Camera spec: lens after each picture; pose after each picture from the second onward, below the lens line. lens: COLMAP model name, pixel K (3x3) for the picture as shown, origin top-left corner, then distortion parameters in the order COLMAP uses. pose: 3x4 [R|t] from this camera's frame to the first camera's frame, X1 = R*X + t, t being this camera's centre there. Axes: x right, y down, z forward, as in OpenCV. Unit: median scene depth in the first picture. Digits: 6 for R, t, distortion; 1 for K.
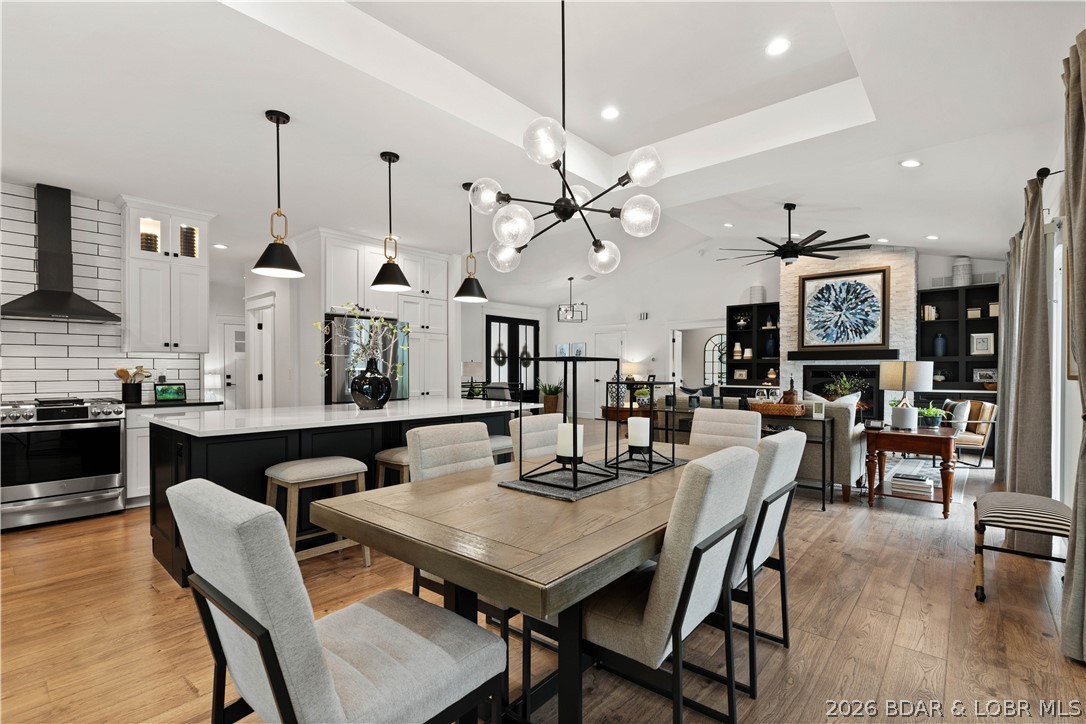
lens RADIAL K [[496.8, 0, 548.2], [0, 496.8, 365.1], [0, 0, 1]] dist [-0.009599, 0.001369]
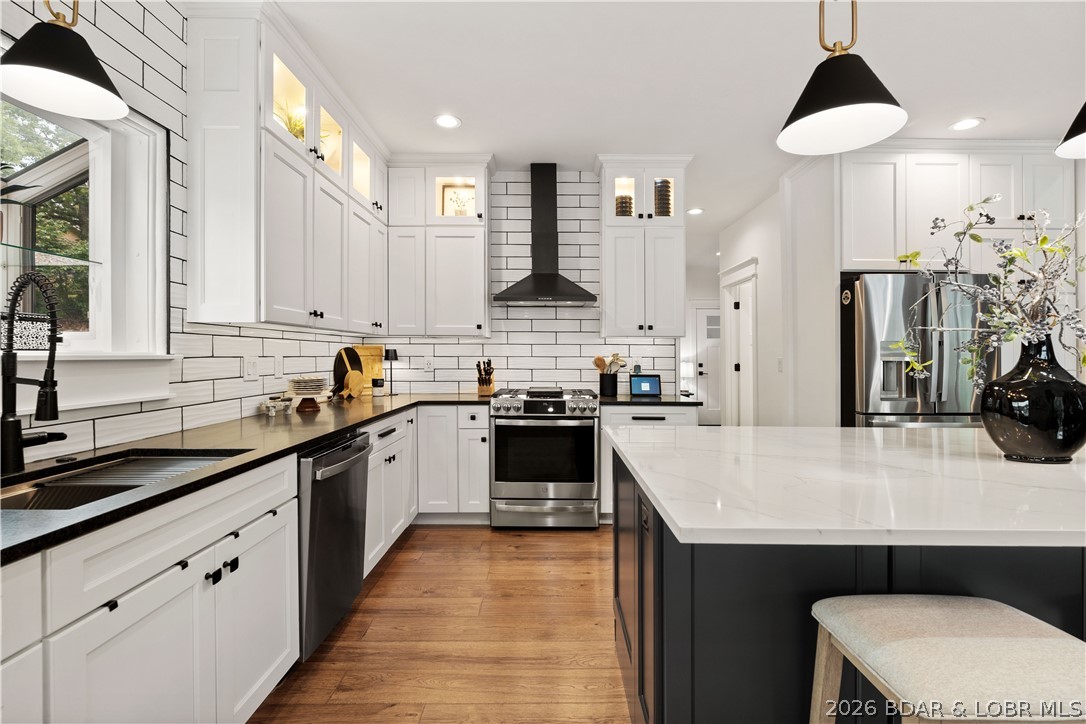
lens RADIAL K [[496.8, 0, 553.2], [0, 496.8, 353.0], [0, 0, 1]] dist [-0.009599, 0.001369]
pose [[0.657745, -0.000159, -0.753241, -0.138756], [-0.000141, 1.000000, -0.000334, 0.000600], [0.753241, 0.000325, 0.657744, 0.195134]]
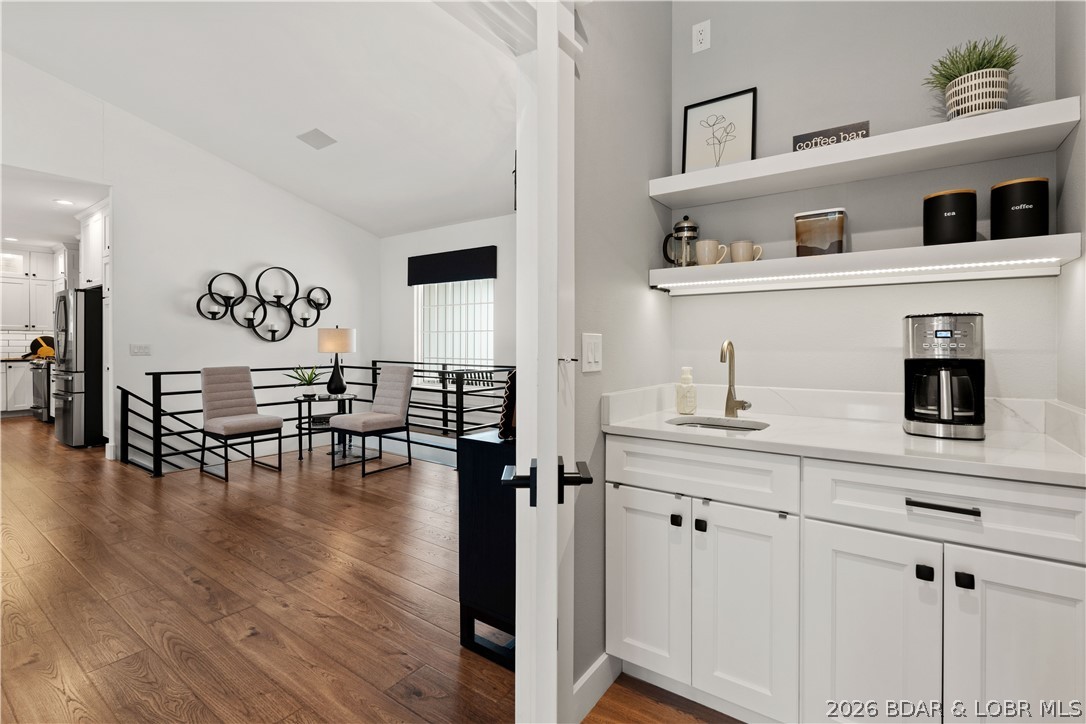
lens RADIAL K [[496.8, 0, 546.7], [0, 496.8, 352.1], [0, 0, 1]] dist [-0.009599, 0.001369]
pose [[0.084941, 0.020436, -0.996176, 0.507322], [0.002936, 0.999780, 0.020760, 0.009953], [0.996382, -0.004689, 0.084862, 1.301594]]
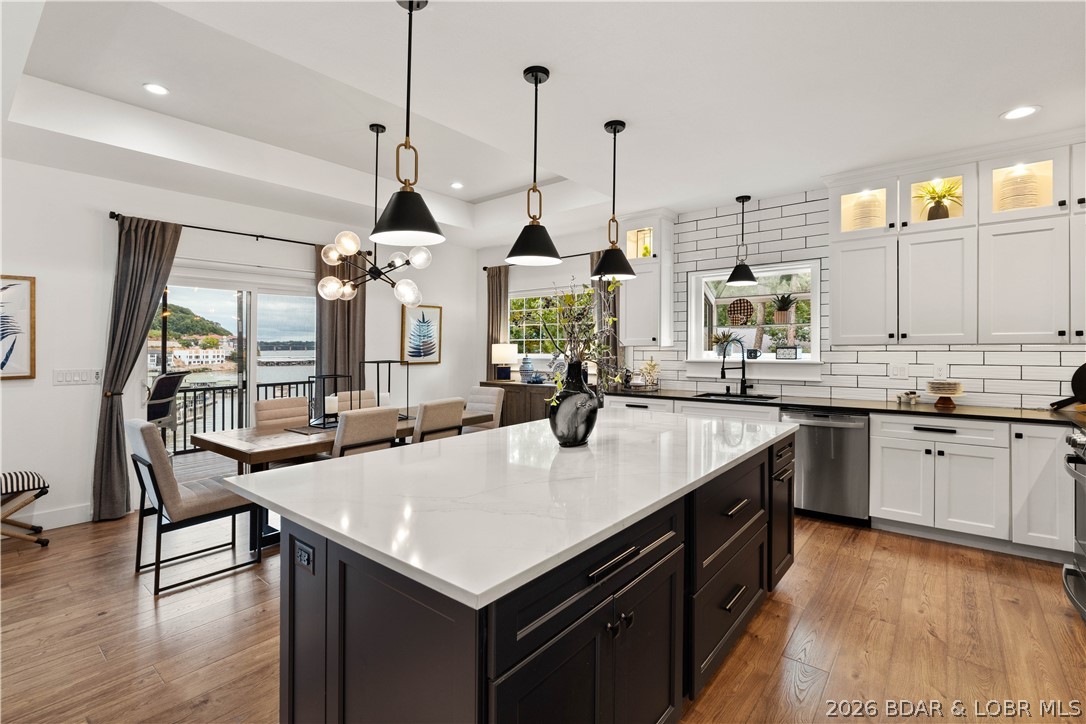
lens RADIAL K [[496.8, 0, 544.2], [0, 496.8, 342.6], [0, 0, 1]] dist [-0.009599, 0.001369]
pose [[-0.999719, 0.005561, -0.023064, -0.137789], [0.005851, 0.999905, -0.012492, -0.013907], [0.022992, -0.012623, -0.999656, 0.734818]]
